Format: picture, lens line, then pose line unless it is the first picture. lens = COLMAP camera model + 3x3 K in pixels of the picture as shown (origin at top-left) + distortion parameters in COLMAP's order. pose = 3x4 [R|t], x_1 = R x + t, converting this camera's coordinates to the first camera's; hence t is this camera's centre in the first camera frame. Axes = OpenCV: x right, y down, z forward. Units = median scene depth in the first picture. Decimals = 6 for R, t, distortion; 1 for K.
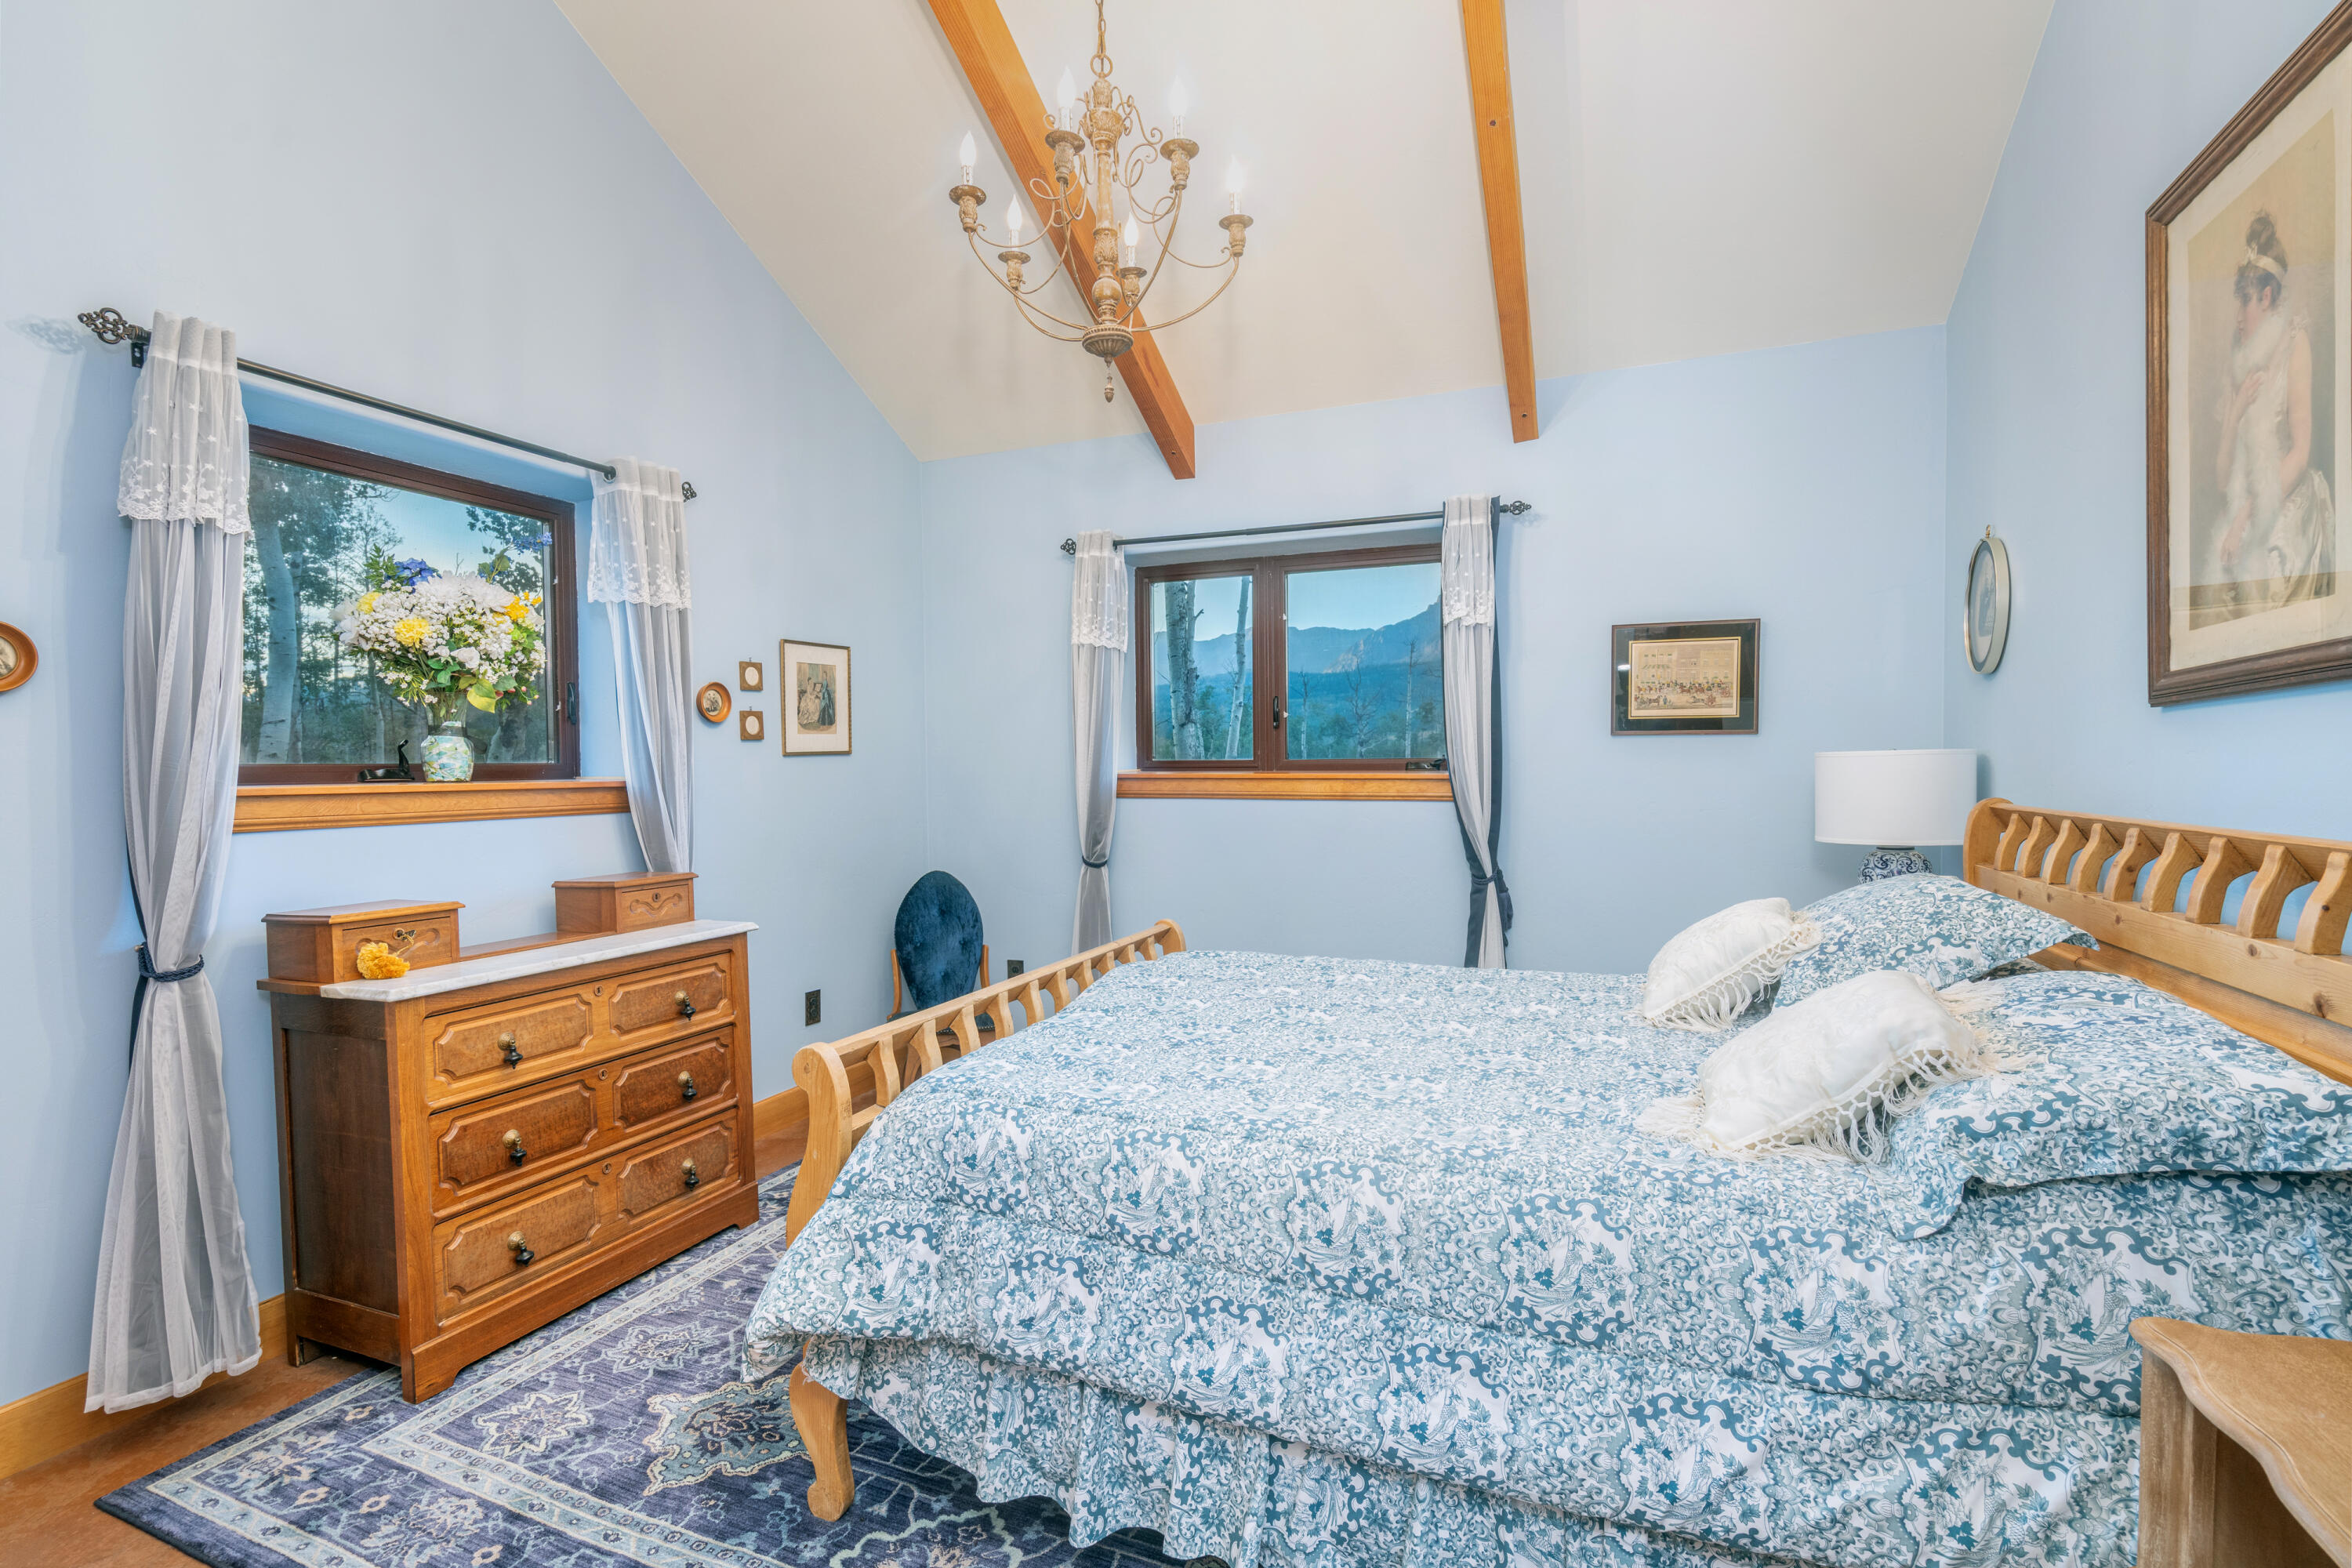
lens RADIAL K [[1083.0, 0, 1180.1], [0, 1083.0, 788.3], [0, 0, 1]] dist [-0.003398, 0.000004]
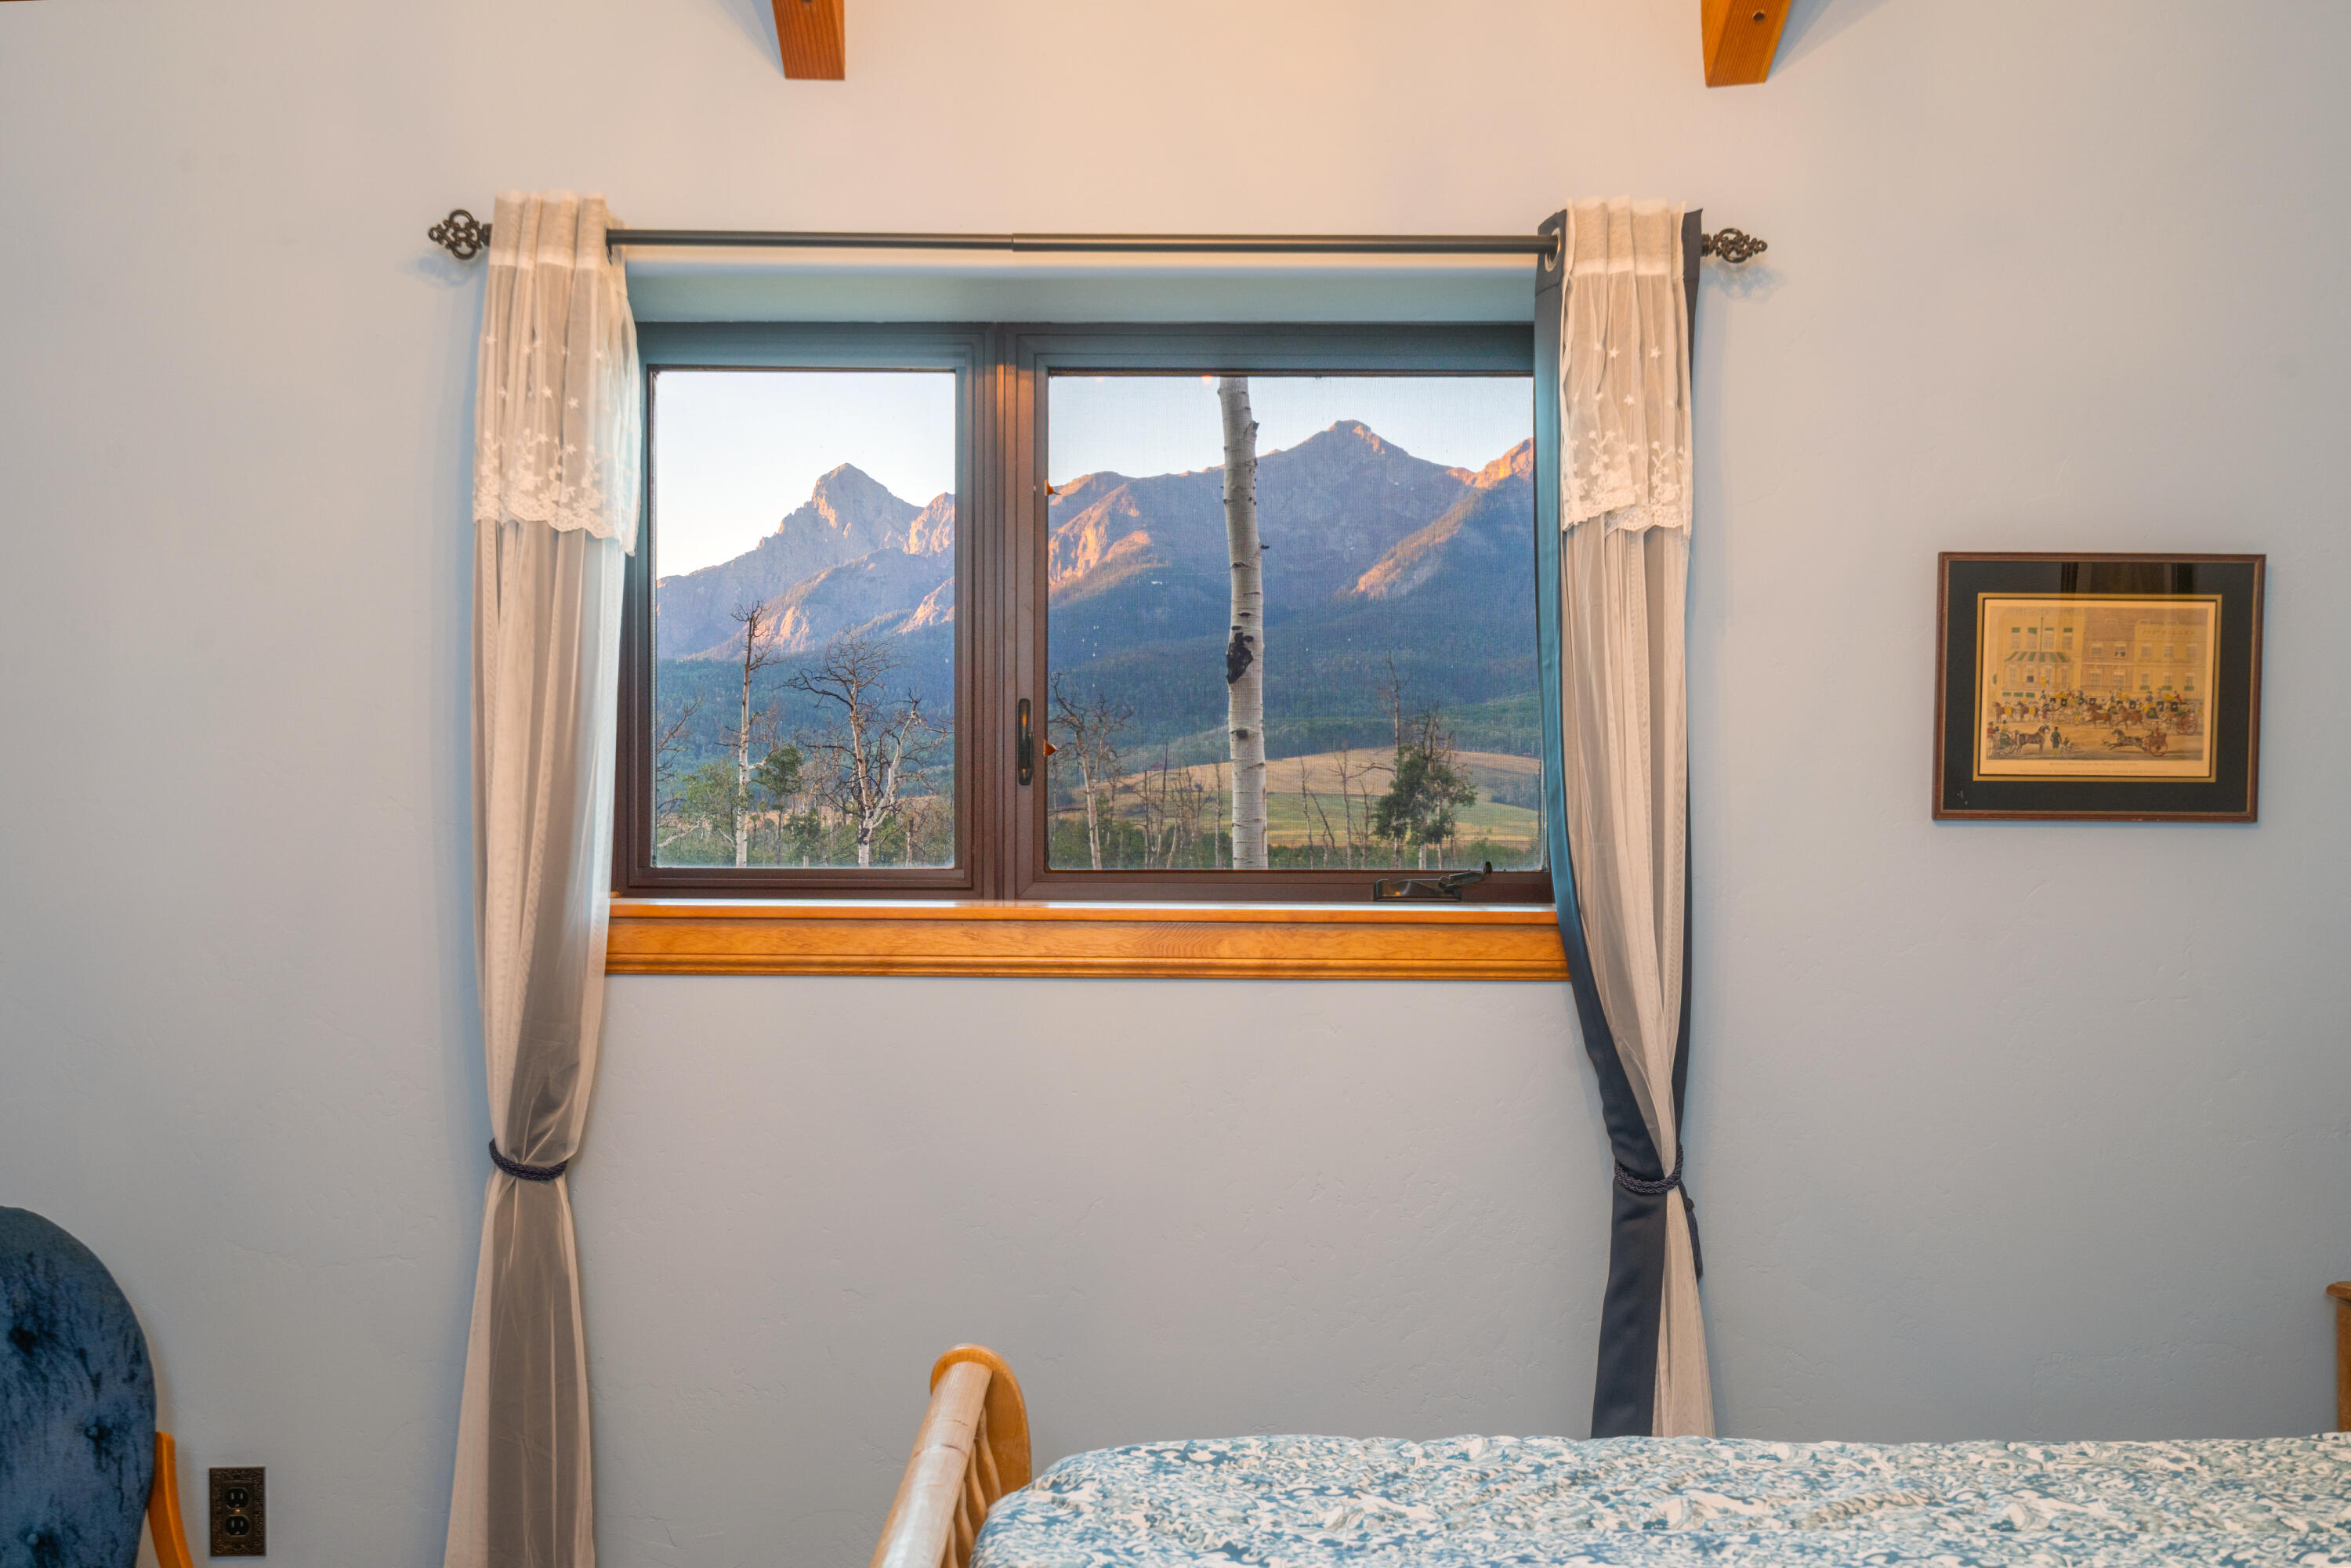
lens RADIAL K [[2428.6, 0, 1184.4], [0, 2428.6, 887.4], [0, 0, 1]] dist [0.021510, 0.000000]
pose [[0.922942, 0.009934, 0.384812, -0.216528], [-0.001026, 0.999727, -0.023348, -0.001161], [-0.384939, 0.021154, 0.922700, 0.250997]]
